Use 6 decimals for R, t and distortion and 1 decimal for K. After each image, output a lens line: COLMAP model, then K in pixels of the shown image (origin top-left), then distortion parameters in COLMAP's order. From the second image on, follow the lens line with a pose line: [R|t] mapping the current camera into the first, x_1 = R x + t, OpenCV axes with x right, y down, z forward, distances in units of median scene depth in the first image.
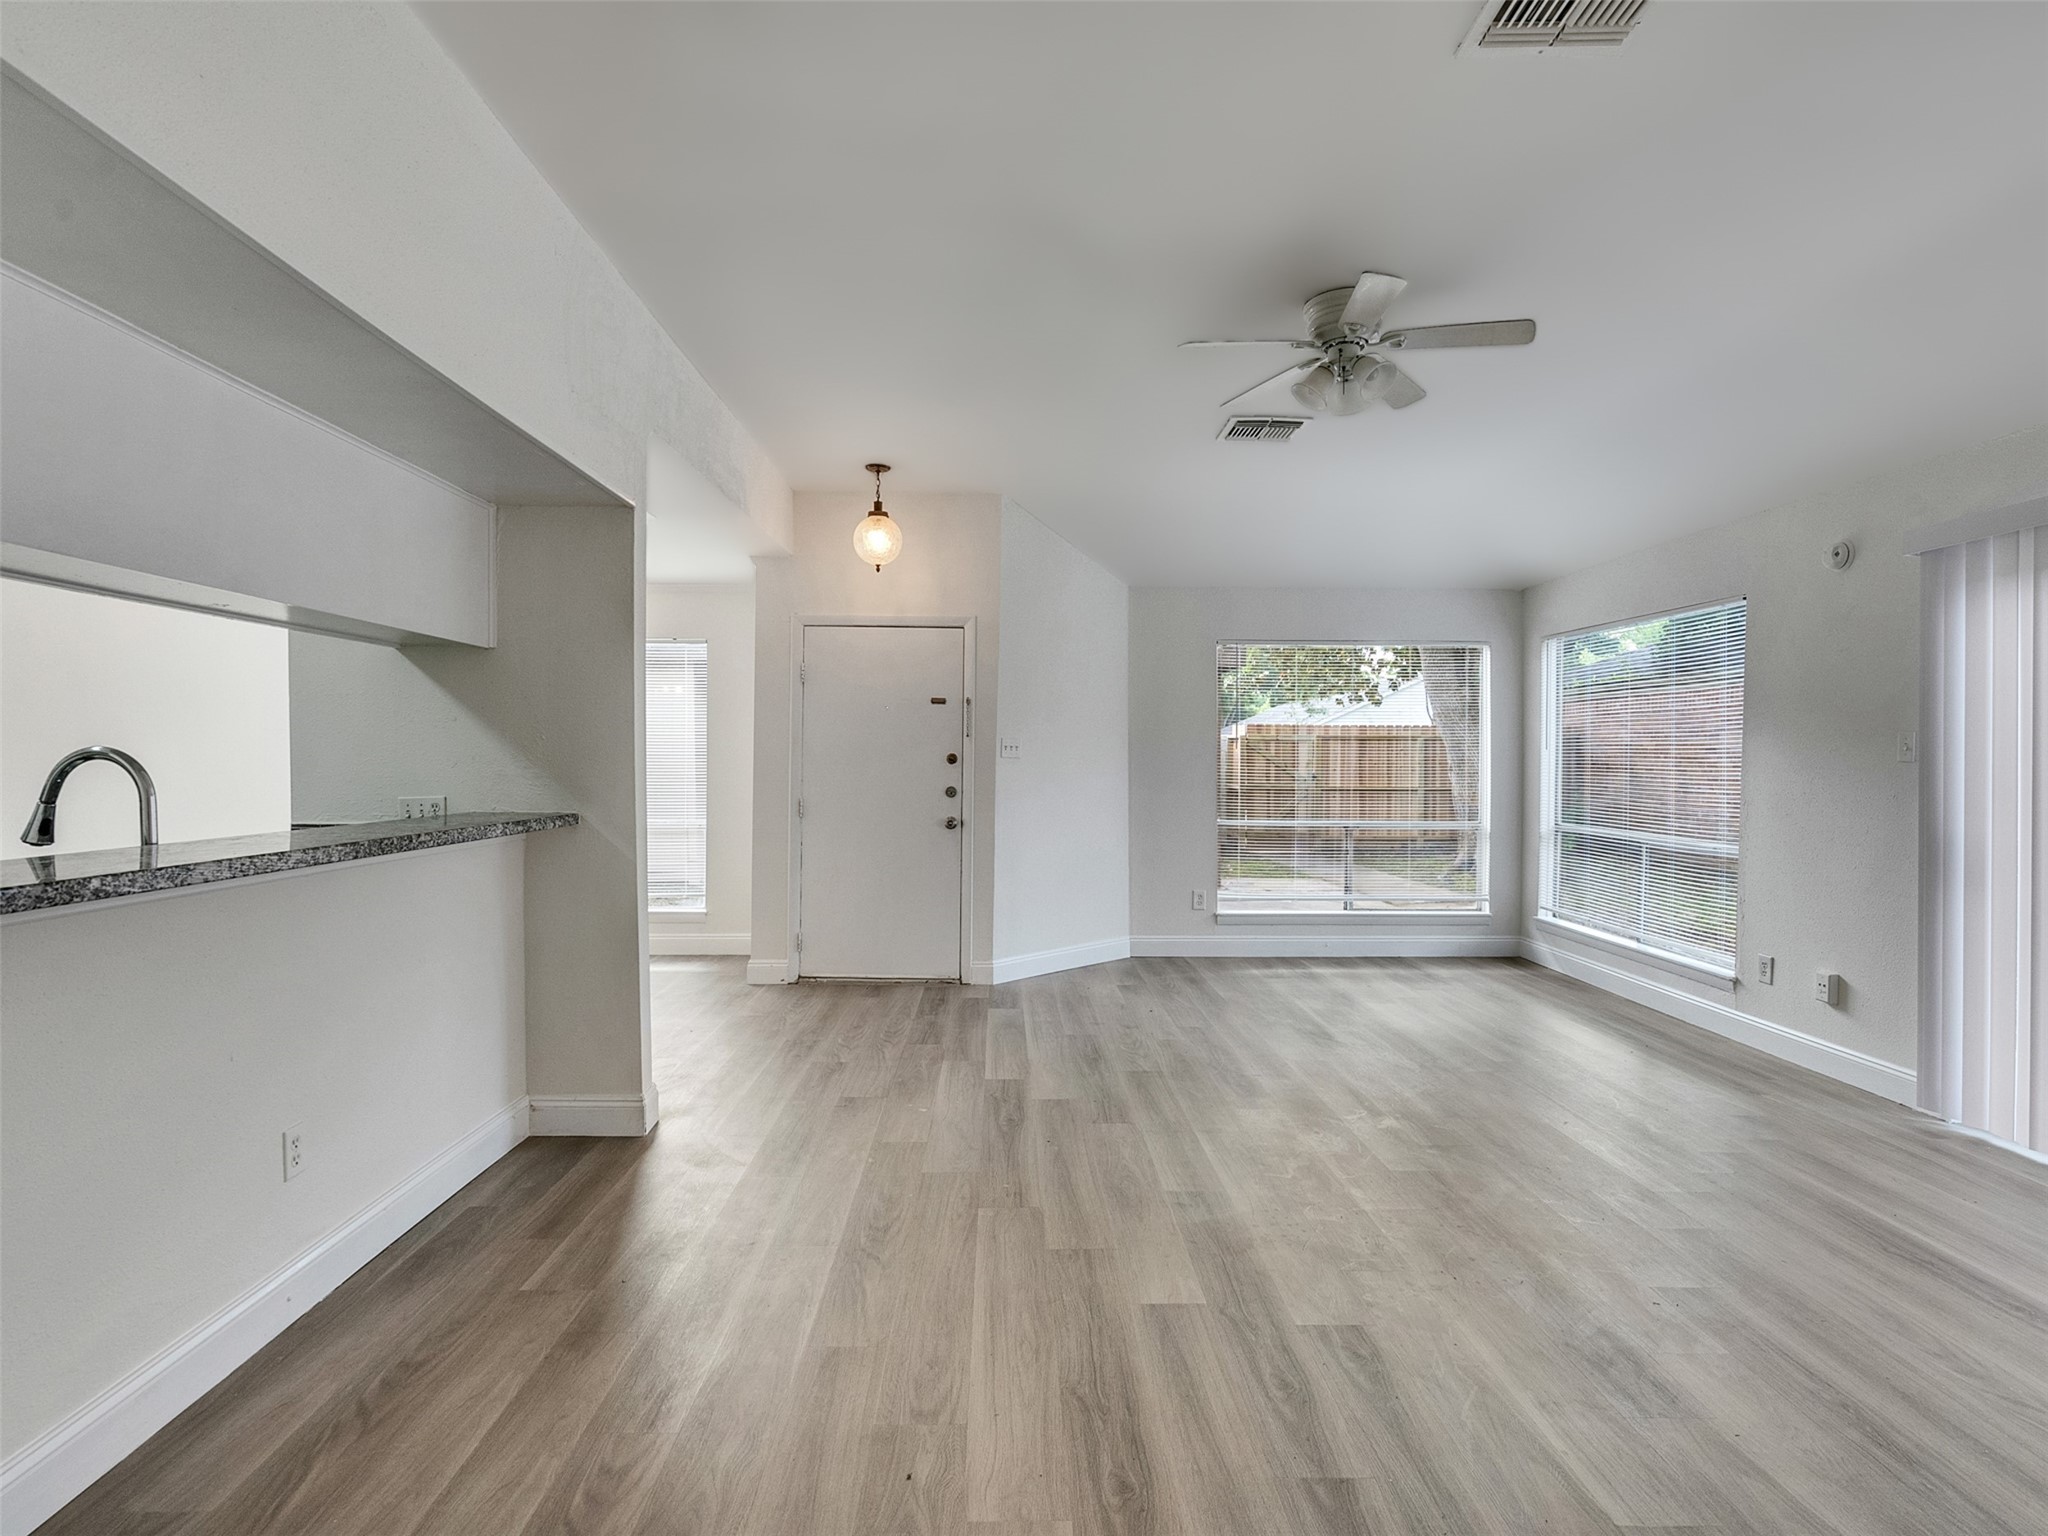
lens RADIAL K [[1056.6, 0, 1008.2], [0, 1056.6, 773.6], [0, 0, 1]] dist [-0.006065, 0.003783]
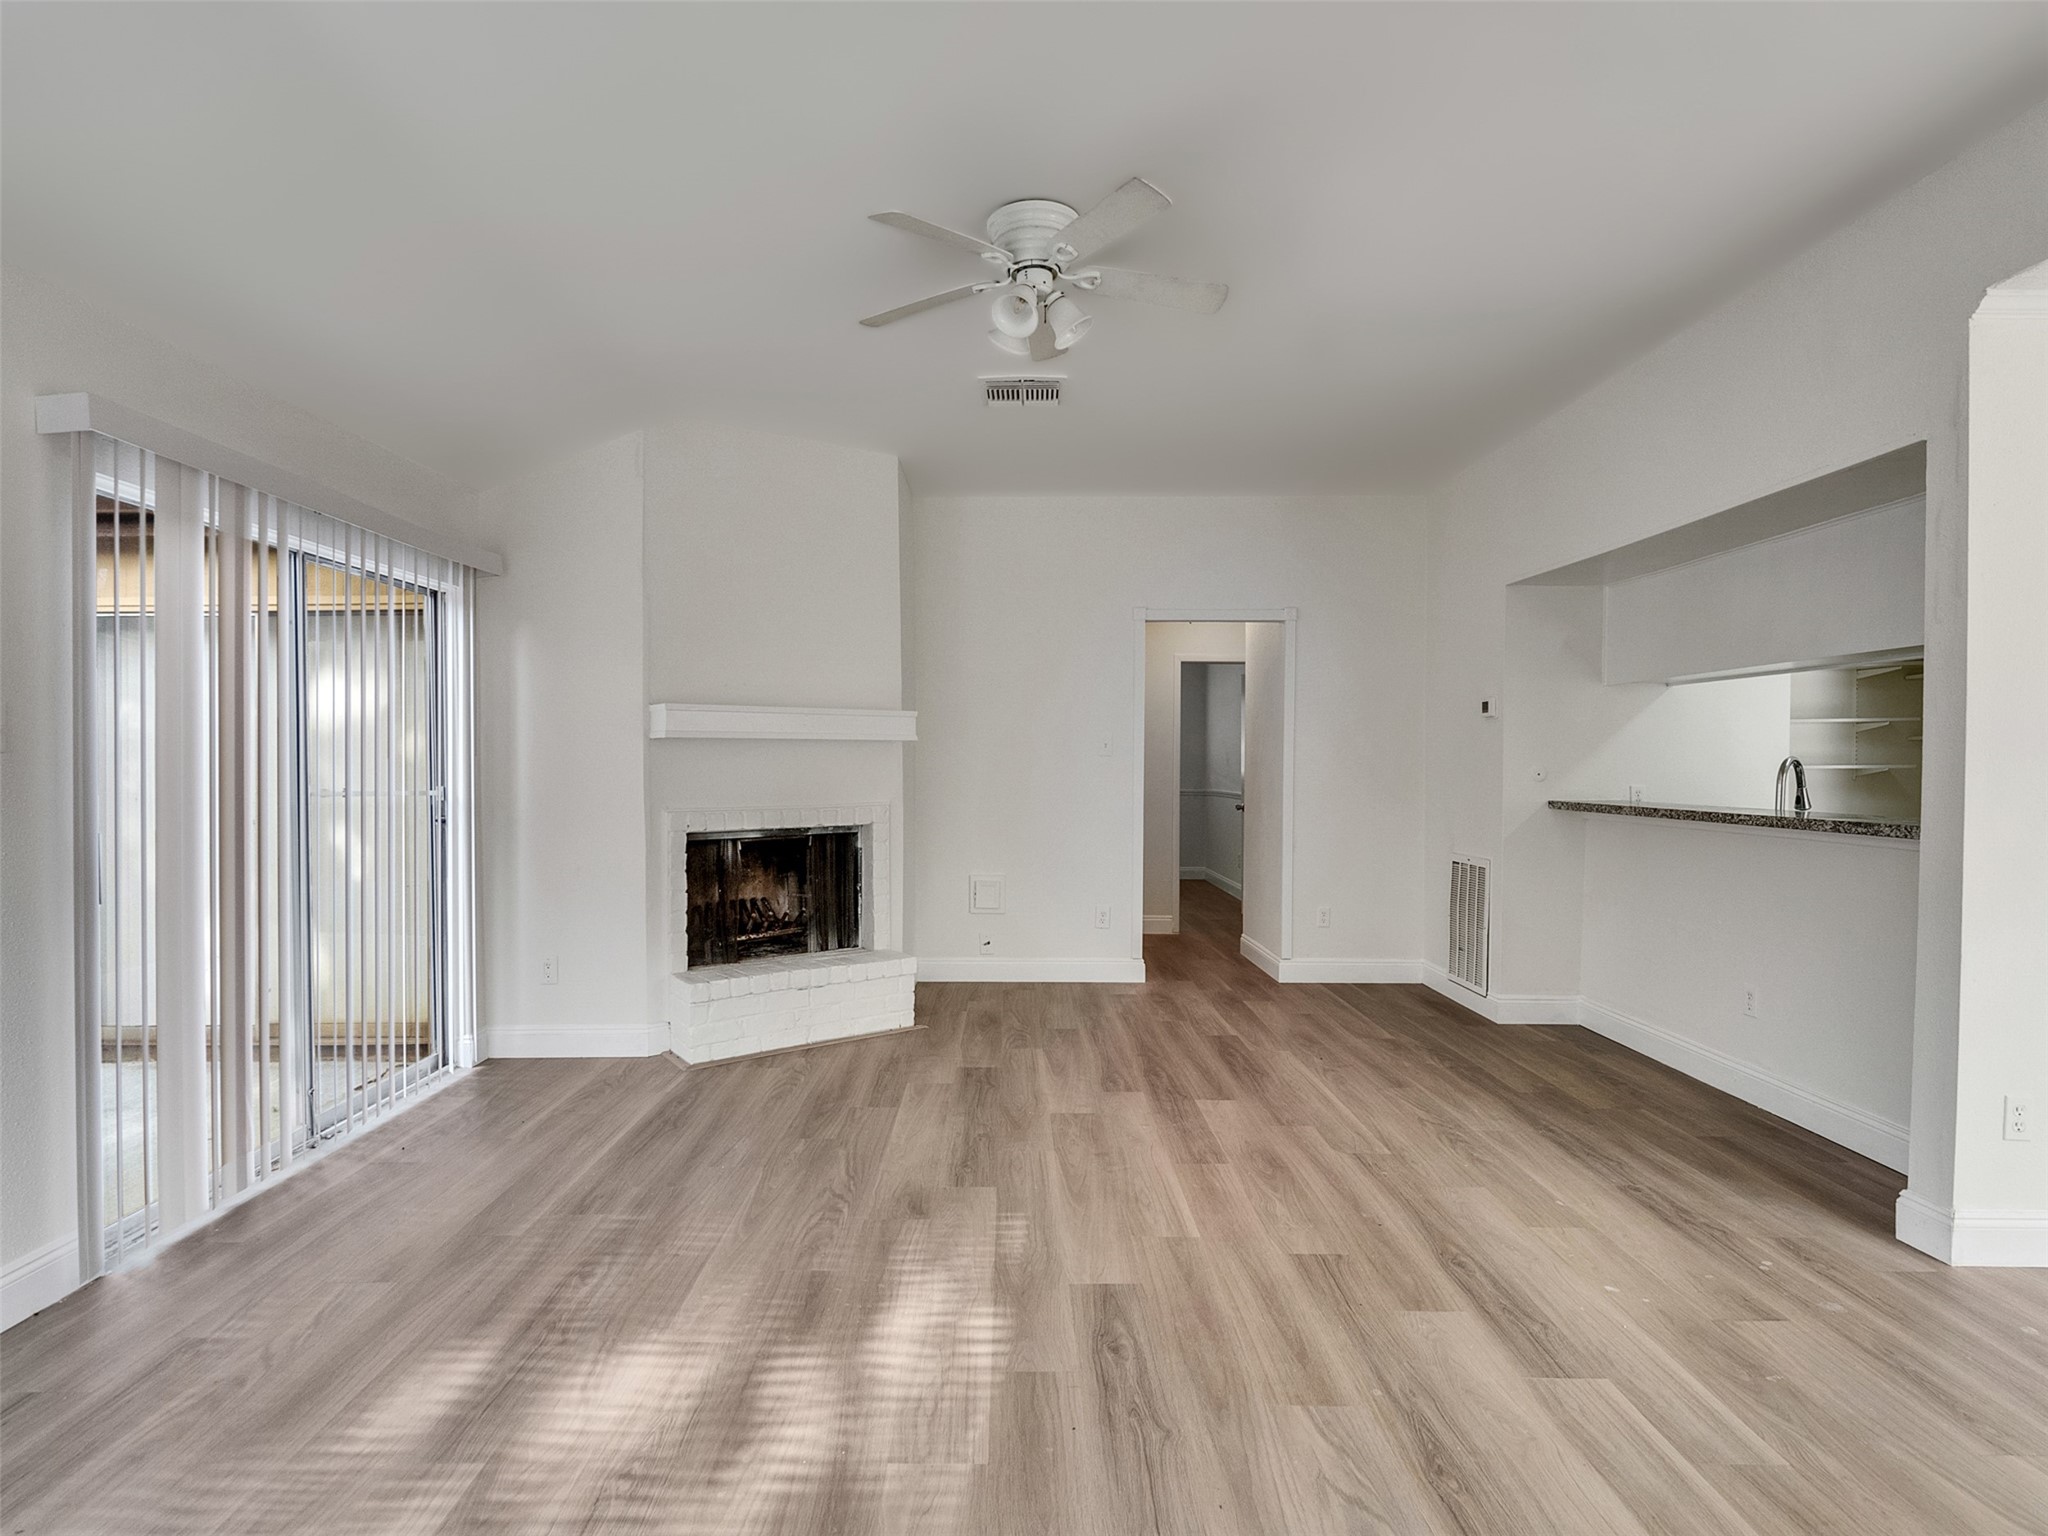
lens RADIAL K [[1056.6, 0, 1016.7], [0, 1056.6, 768.5], [0, 0, 1]] dist [-0.006065, 0.003783]
pose [[-1.000000, -0.000183, -0.000305, 0.371099], [-0.000190, 0.999726, 0.023425, -0.031638], [0.000301, 0.023425, -0.999726, 2.093611]]
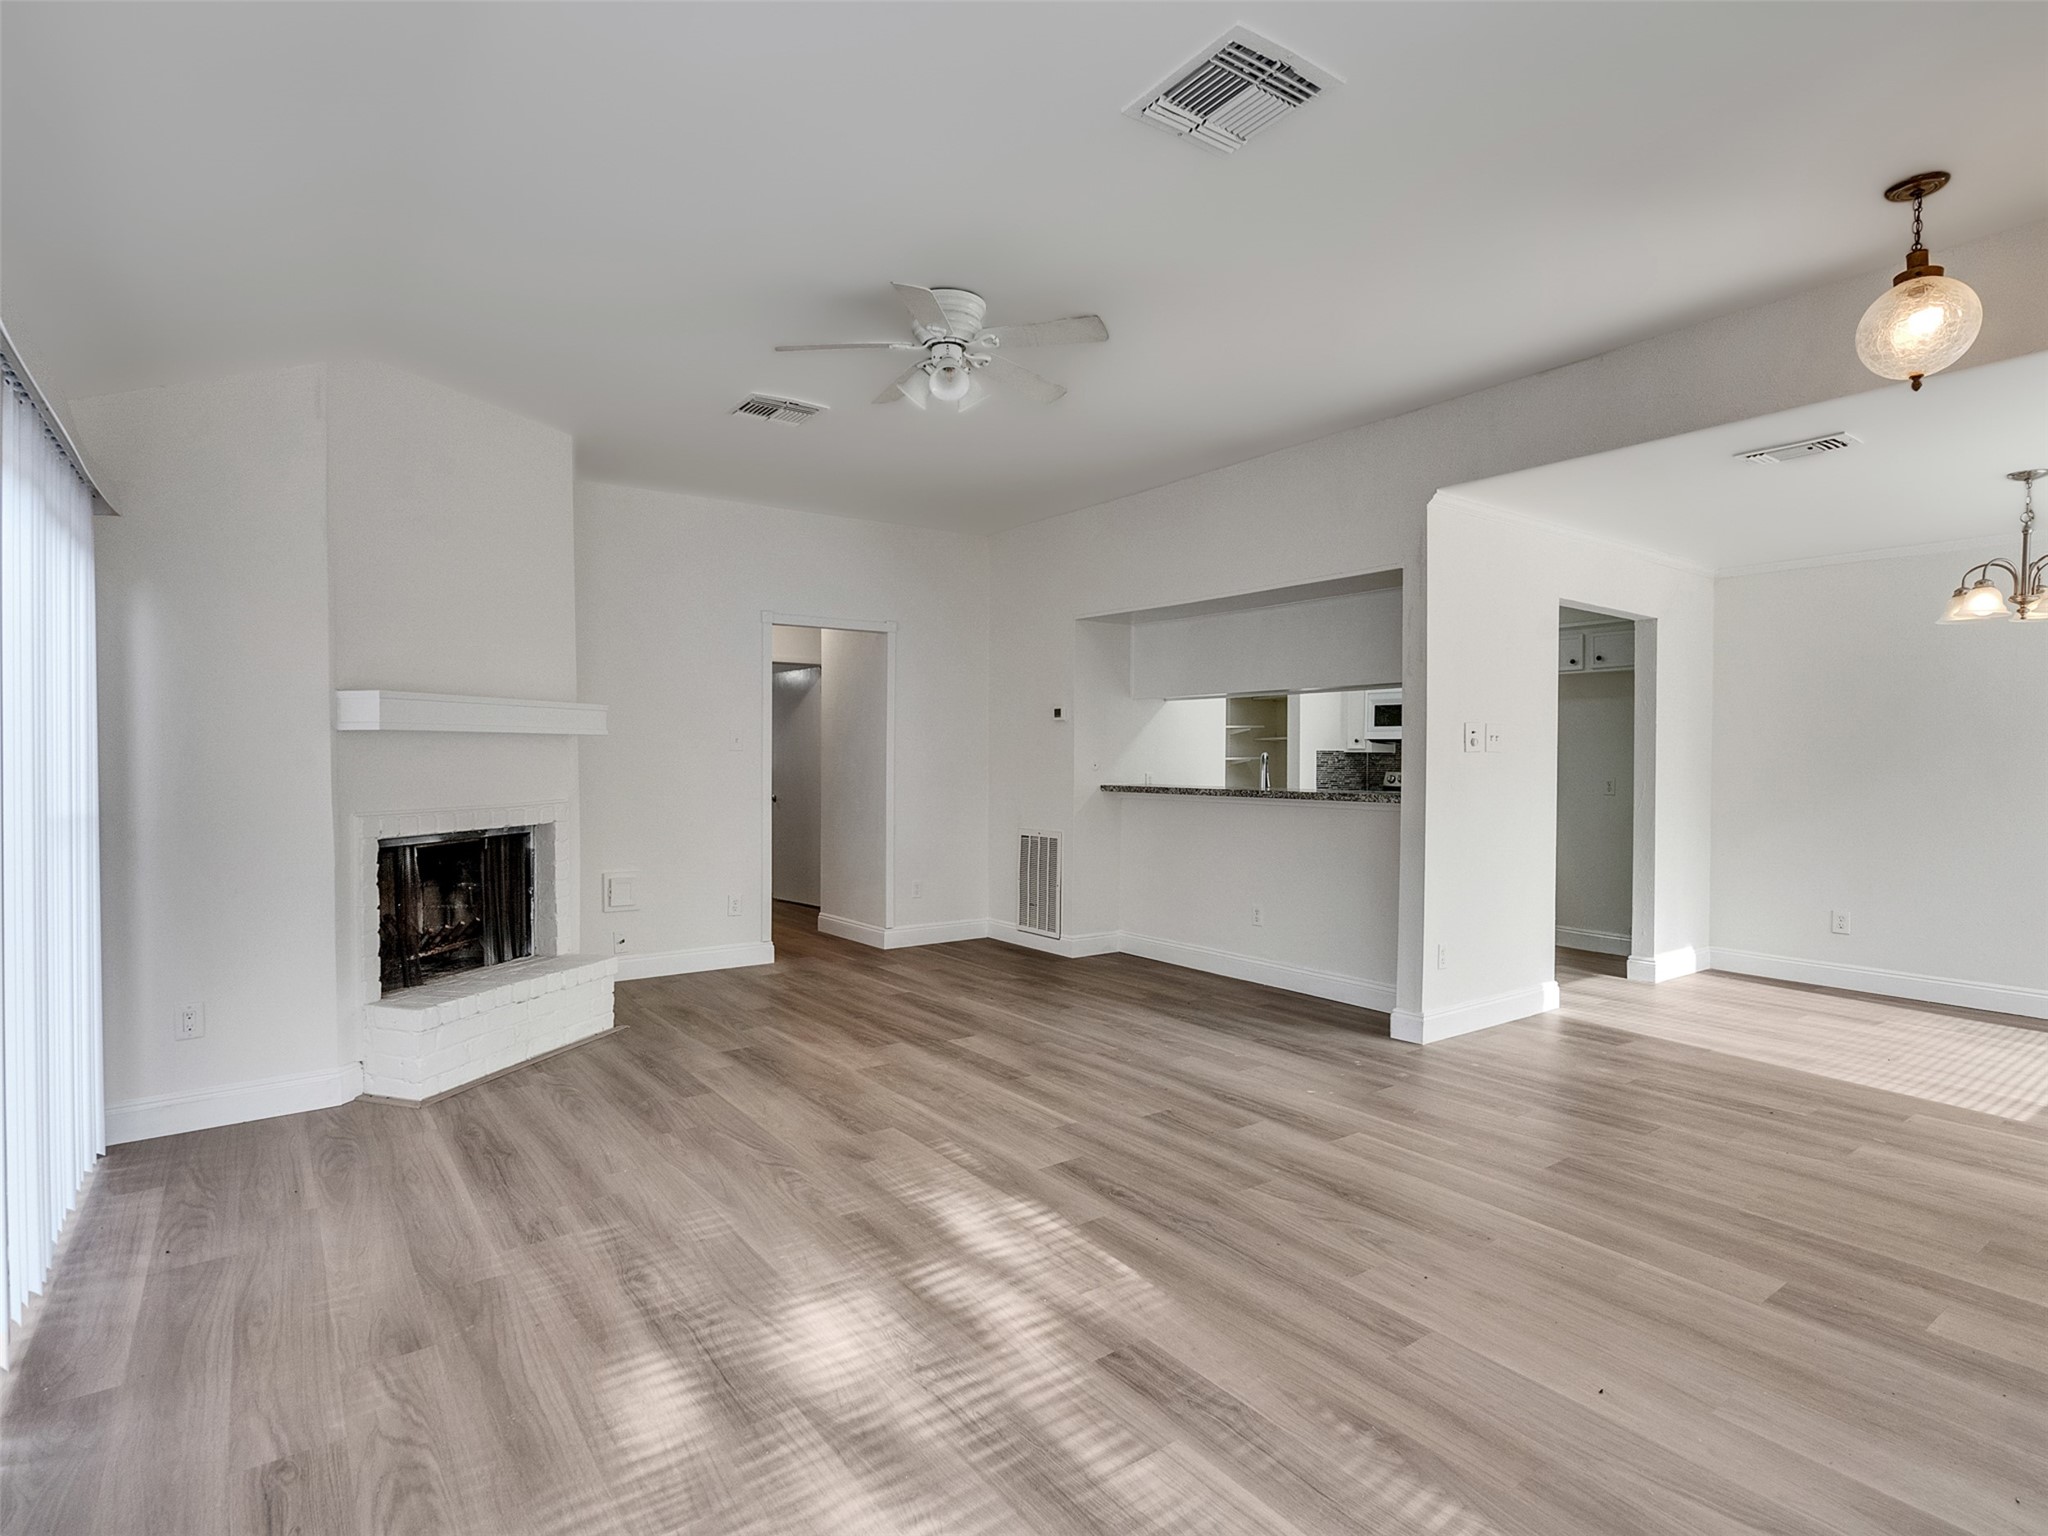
lens RADIAL K [[1056.6, 0, 1011.5], [0, 1056.6, 769.8], [0, 0, 1]] dist [-0.006065, 0.003783]
pose [[-0.803888, 0.008744, -0.594716, 0.989172], [-0.010484, 0.999528, 0.028867, -0.036224], [0.594688, 0.029441, -0.803417, 2.093476]]
